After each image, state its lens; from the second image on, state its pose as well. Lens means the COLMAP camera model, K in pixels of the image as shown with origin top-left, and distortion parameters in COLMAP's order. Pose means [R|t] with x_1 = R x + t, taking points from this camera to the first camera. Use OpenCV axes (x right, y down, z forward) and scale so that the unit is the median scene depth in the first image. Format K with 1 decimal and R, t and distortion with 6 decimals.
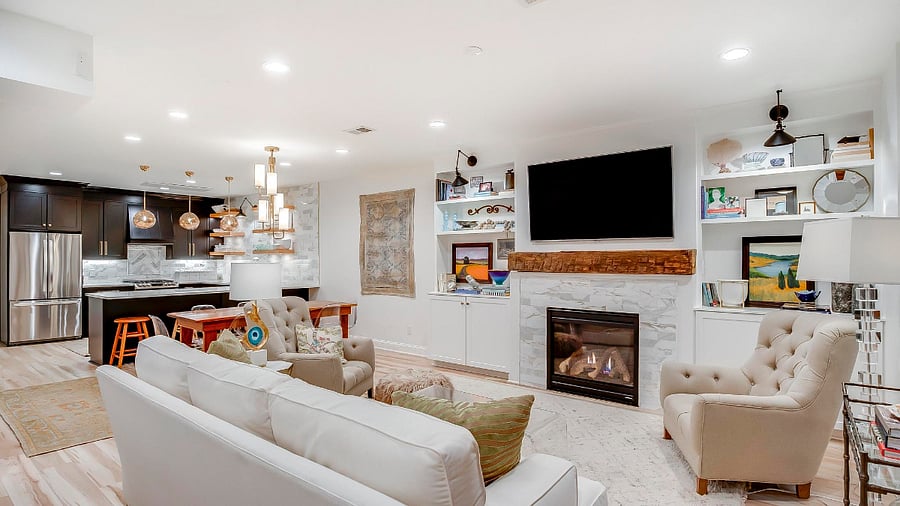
lens RADIAL K [[469.6, 0, 433.5], [0, 469.6, 263.1], [0, 0, 1]] dist [0.017233, 0.001207]
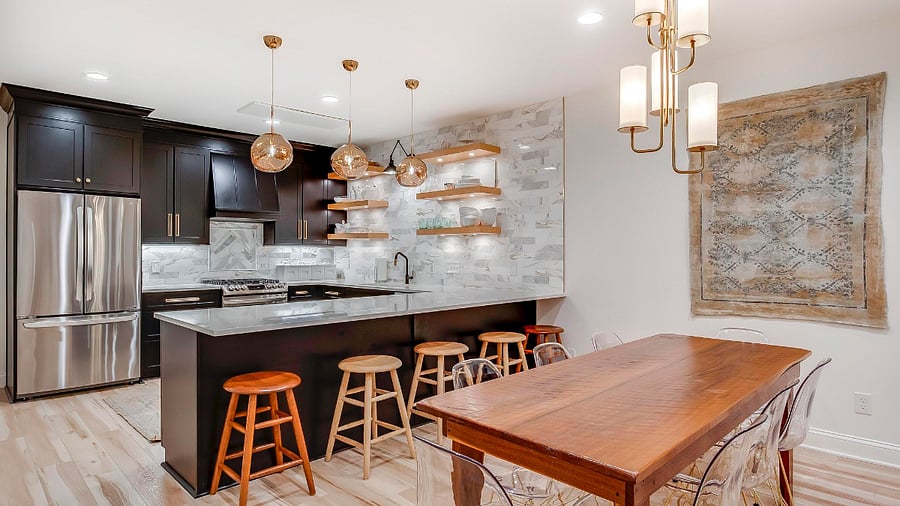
lens RADIAL K [[513.1, 0, 452.7], [0, 513.1, 256.4], [0, 0, 1]] dist [-0.026252, 0.016792]
pose [[0.997546, 0.002619, -0.069966, -0.330928], [-0.002891, 0.999989, -0.003777, 0.009333], [0.069955, 0.003970, 0.997542, 0.423954]]
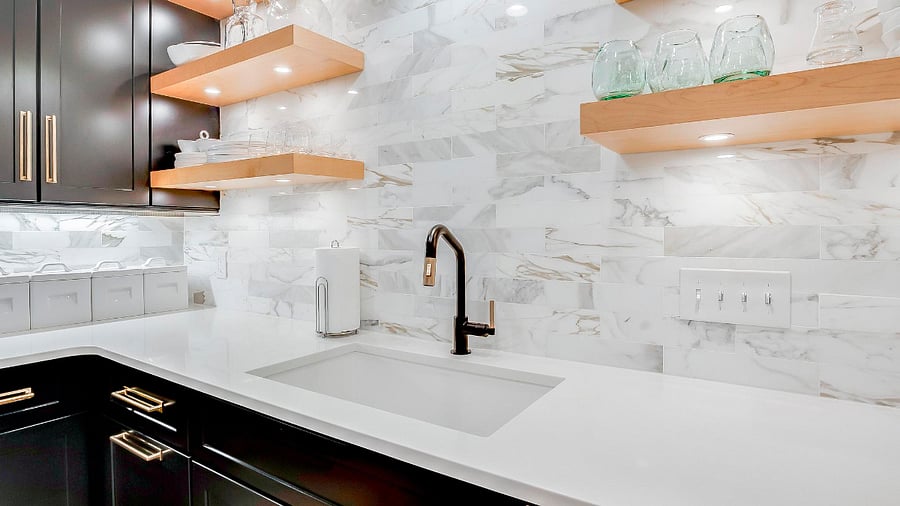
lens RADIAL K [[469.8, 0, 441.9], [0, 469.8, 230.8], [0, 0, 1]] dist [-0.027832, 0.006509]
pose [[0.991823, -0.001762, 0.127610, -0.479624], [0.003258, 0.999928, -0.011518, 0.003825], [-0.127581, 0.011839, 0.991757, 1.002435]]
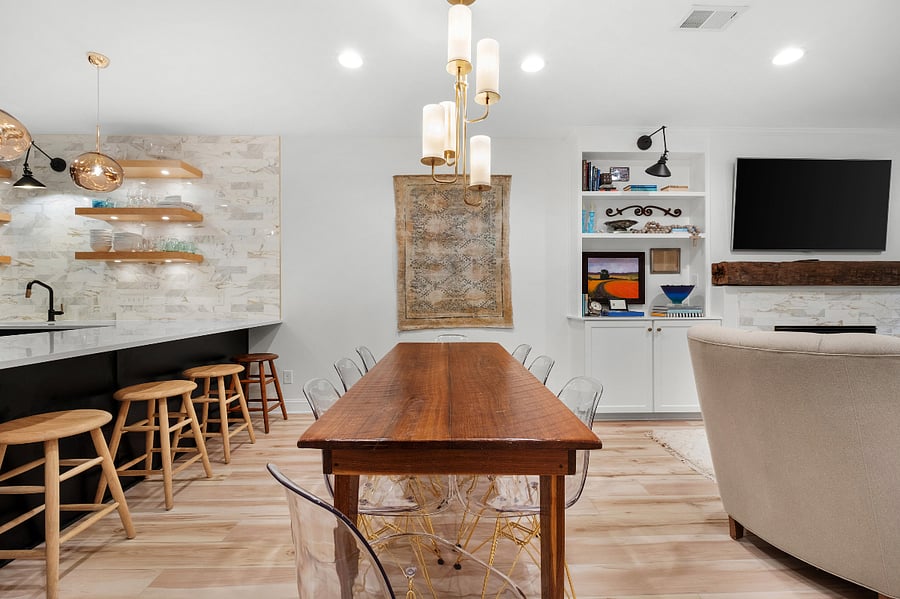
lens RADIAL K [[386.5, 0, 445.8], [0, 386.5, 300.1], [0, 0, 1]] dist [-0.003399, -0.004588]
pose [[0.733504, -0.002831, 0.679679, -0.416809], [0.005976, 0.999980, -0.002284, 0.026295], [-0.679659, 0.005737, 0.733506, 0.533425]]
